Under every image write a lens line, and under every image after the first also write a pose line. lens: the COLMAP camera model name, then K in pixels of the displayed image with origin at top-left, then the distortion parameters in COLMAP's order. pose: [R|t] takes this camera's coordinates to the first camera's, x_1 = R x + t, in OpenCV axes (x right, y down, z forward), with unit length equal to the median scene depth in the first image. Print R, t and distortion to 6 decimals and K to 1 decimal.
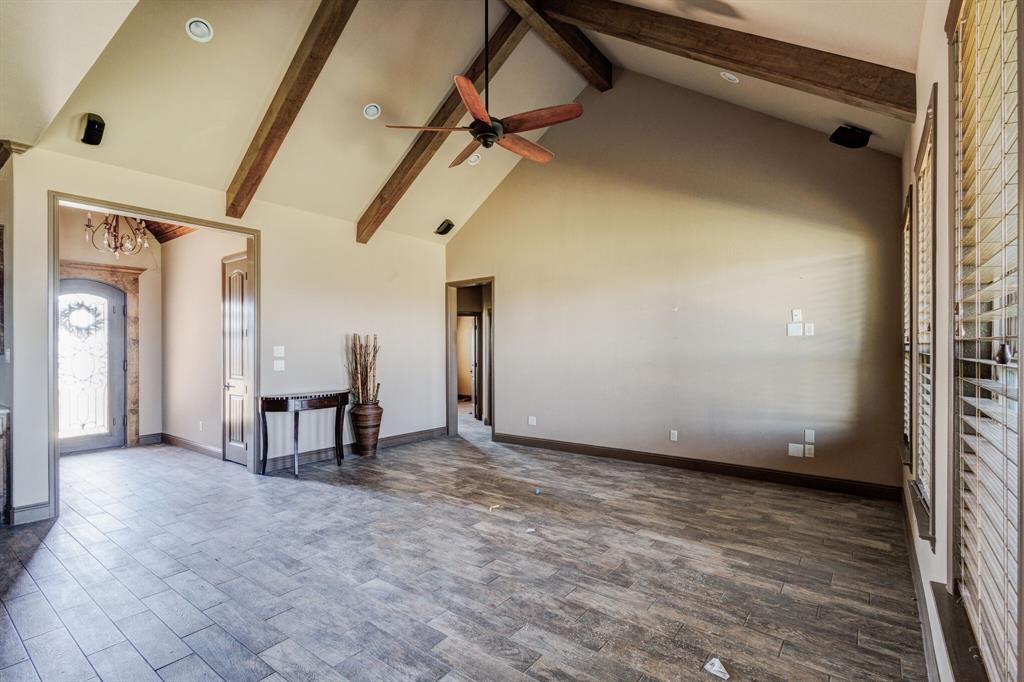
lens RADIAL K [[478.8, 0, 517.9], [0, 478.8, 344.6], [0, 0, 1]] dist [-0.001404, -0.000005]
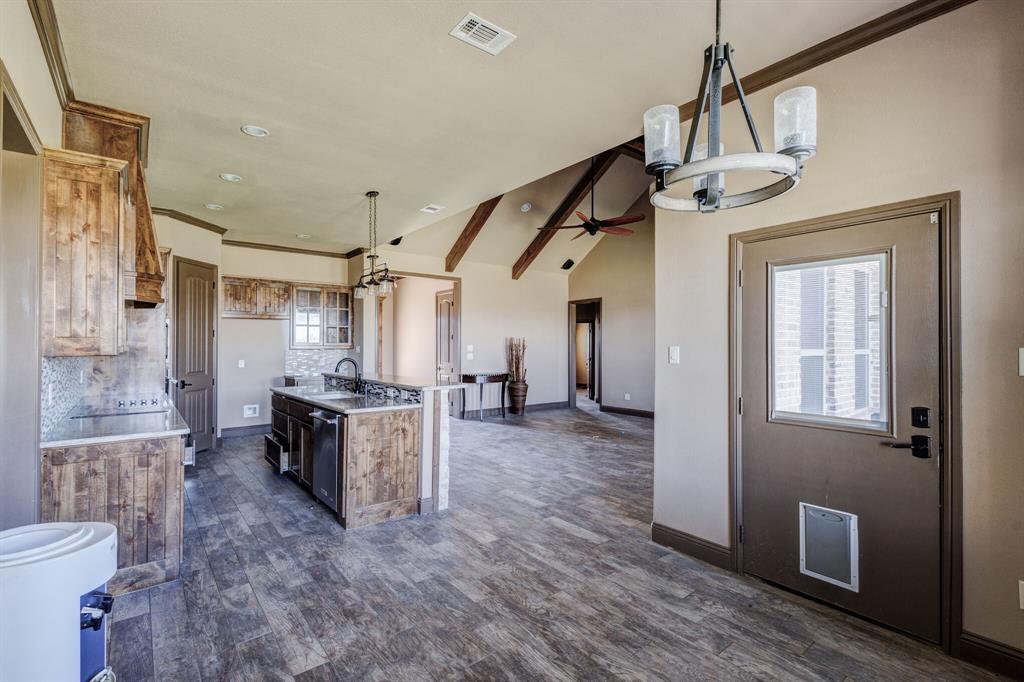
lens RADIAL K [[478.8, 0, 516.2], [0, 478.8, 341.0], [0, 0, 1]] dist [-0.001404, -0.000005]
pose [[0.967974, 0.003231, -0.251029, 0.077418], [-0.004262, 0.999985, -0.003561, -0.005258], [0.251014, 0.004517, 0.967973, -0.561267]]
